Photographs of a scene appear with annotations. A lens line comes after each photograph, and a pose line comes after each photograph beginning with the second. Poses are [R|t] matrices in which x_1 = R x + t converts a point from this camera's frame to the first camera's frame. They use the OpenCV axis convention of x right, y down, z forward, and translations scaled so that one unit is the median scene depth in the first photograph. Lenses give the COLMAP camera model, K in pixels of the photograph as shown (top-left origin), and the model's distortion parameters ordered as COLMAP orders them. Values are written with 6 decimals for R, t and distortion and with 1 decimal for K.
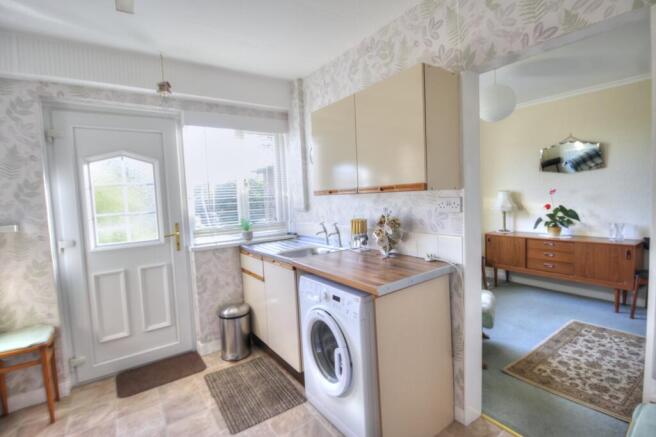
lens RADIAL K [[315.0, 0, 331.4], [0, 315.0, 214.9], [0, 0, 1]] dist [-0.001872, -0.008633]
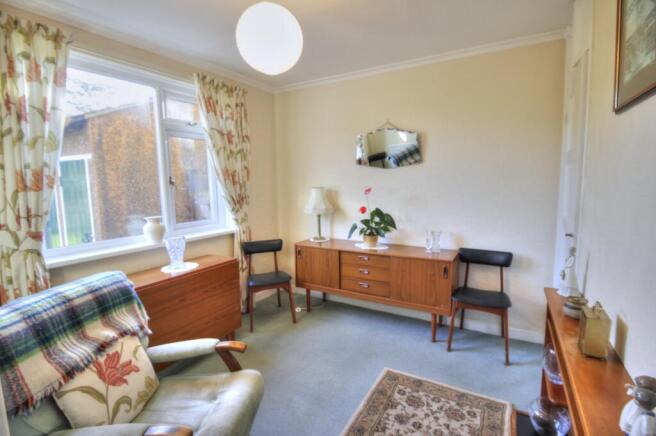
lens RADIAL K [[315.0, 0, 321.1], [0, 315.0, 209.0], [0, 0, 1]] dist [-0.001872, -0.008633]
pose [[0.920087, -0.008272, 0.391626, 0.389251], [0.003545, 0.999912, 0.012790, -0.052457], [-0.391697, -0.010380, 0.920036, 0.434842]]
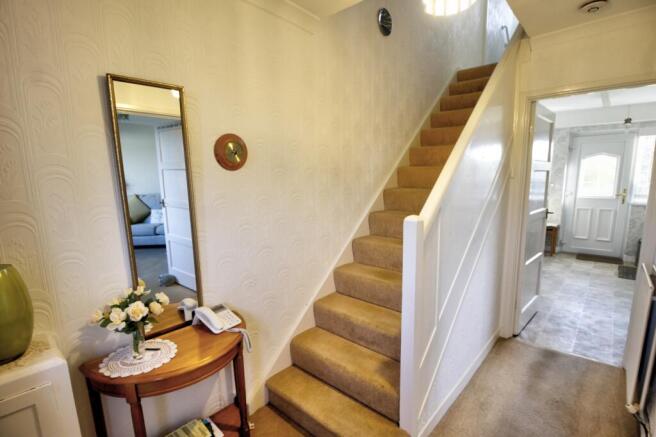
lens RADIAL K [[315.0, 0, 337.3], [0, 315.0, 230.1], [0, 0, 1]] dist [-0.001872, -0.008633]
pose [[0.230552, 0.201646, -0.951937, 0.958578], [-0.055656, 0.979424, 0.193989, 0.000026], [0.971467, 0.008256, 0.237031, -1.135061]]
